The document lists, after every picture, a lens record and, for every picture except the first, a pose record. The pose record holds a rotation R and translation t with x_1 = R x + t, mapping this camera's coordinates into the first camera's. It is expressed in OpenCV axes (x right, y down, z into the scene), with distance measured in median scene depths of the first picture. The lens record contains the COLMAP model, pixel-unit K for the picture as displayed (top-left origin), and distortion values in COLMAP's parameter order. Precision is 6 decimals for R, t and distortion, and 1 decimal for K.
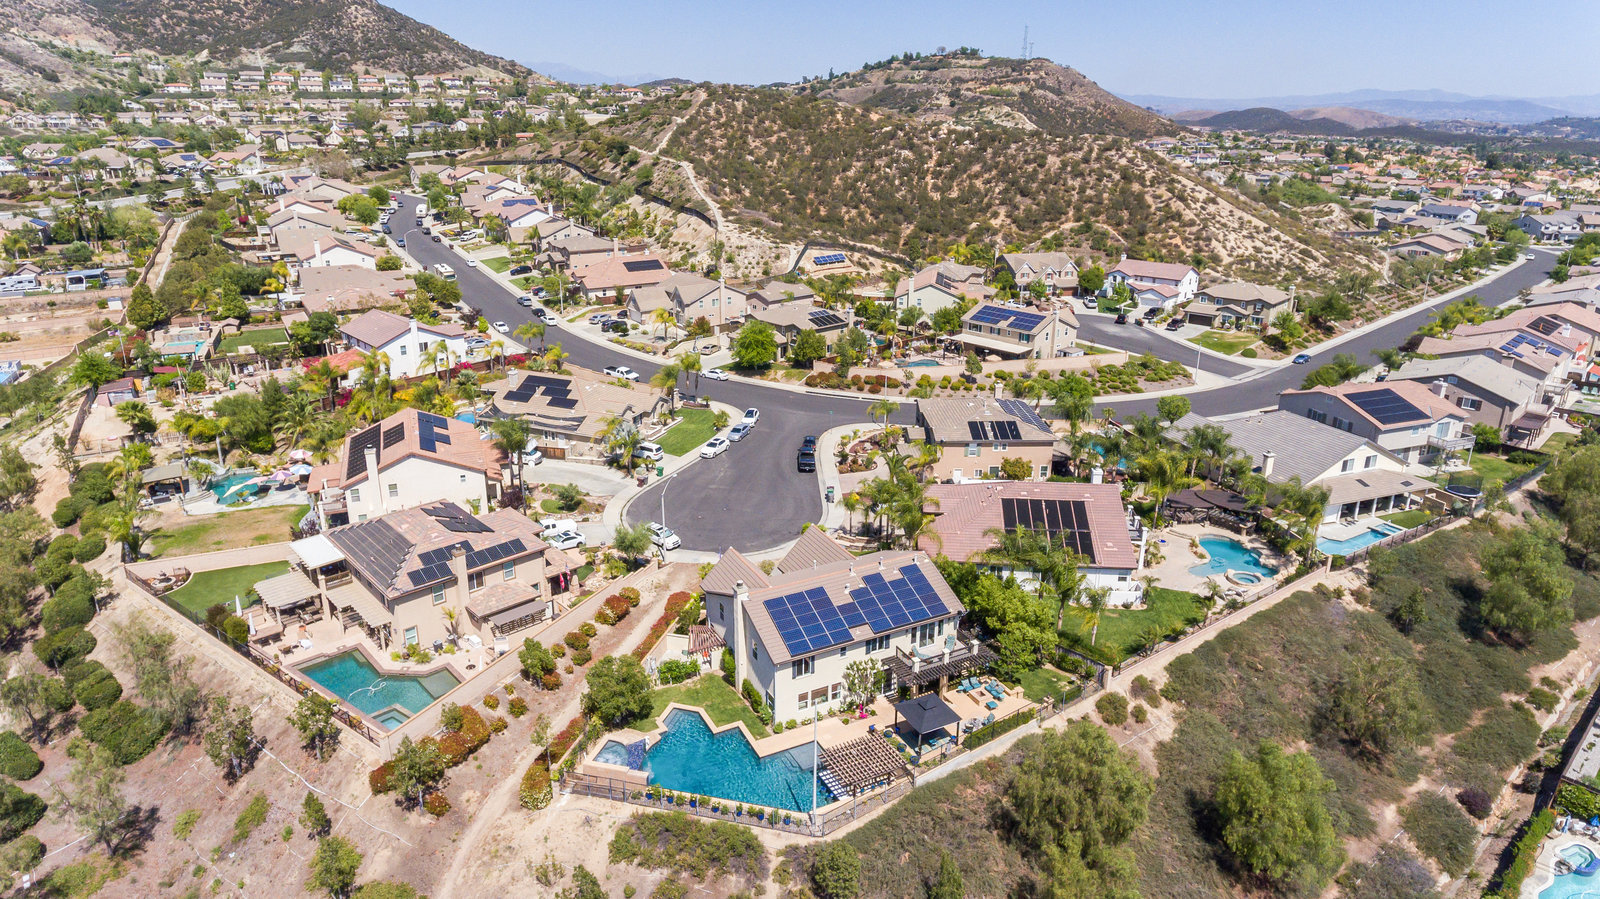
lens RADIAL K [[941.0, 0, 796.8], [0, 941.0, 447.9], [0, 0, 1]] dist [0.000714, 0.001591]
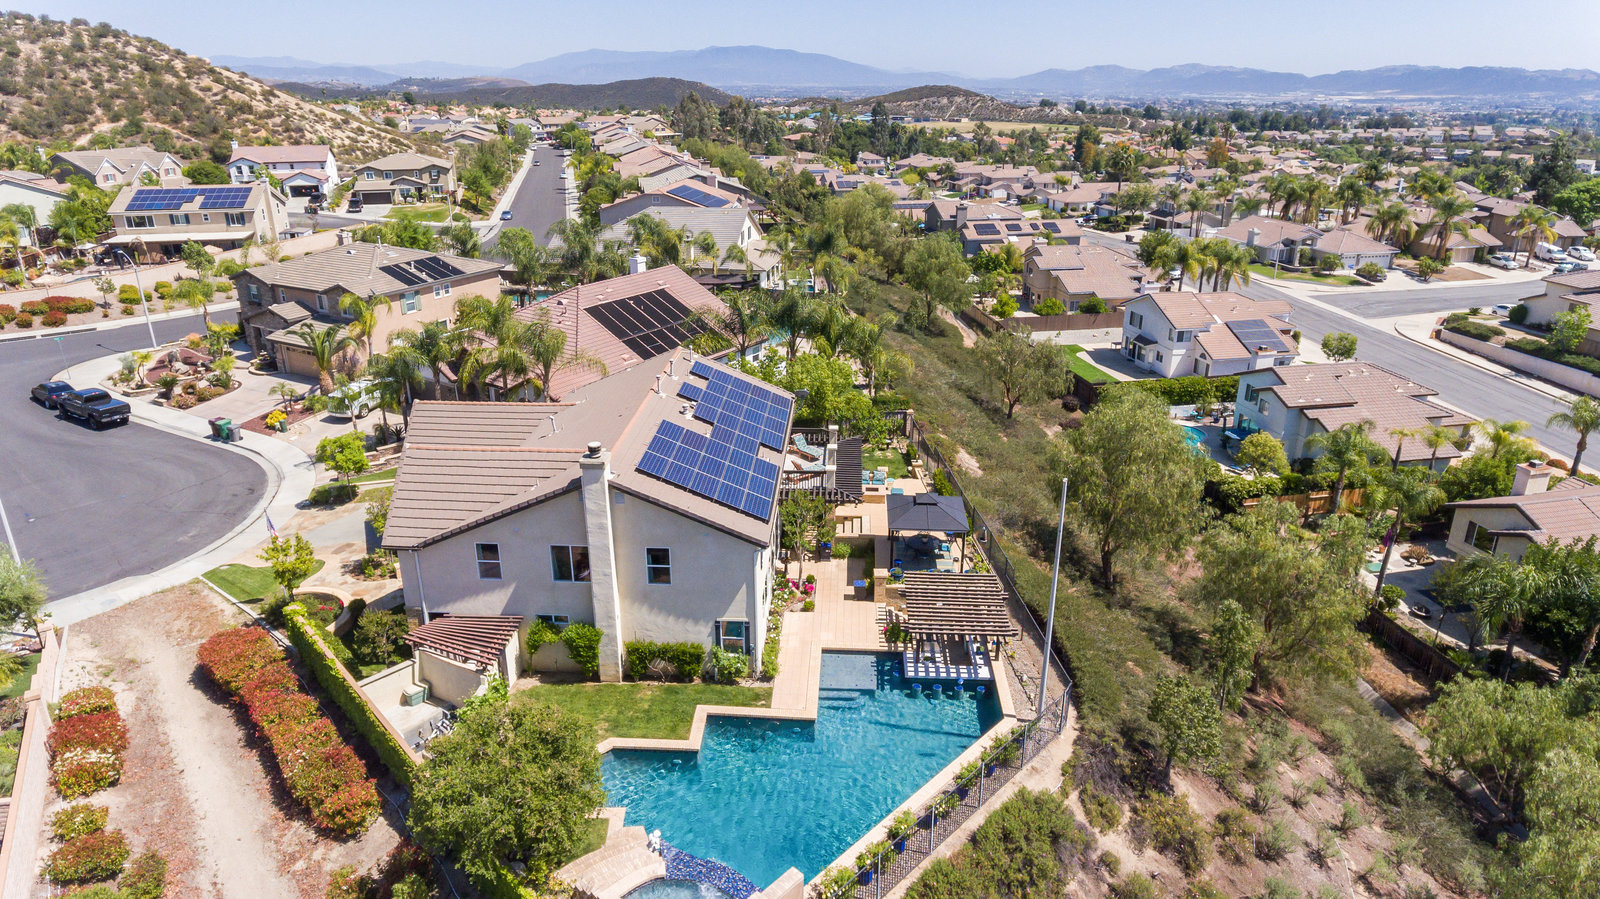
lens RADIAL K [[941.0, 0, 796.7], [0, 941.0, 414.2], [0, 0, 1]] dist [0.000714, 0.001591]
pose [[0.504035, -0.296811, 0.811081, -0.139584], [0.301879, 0.940407, 0.156539, 0.032065], [-0.809208, 0.165947, 0.563599, 0.240910]]
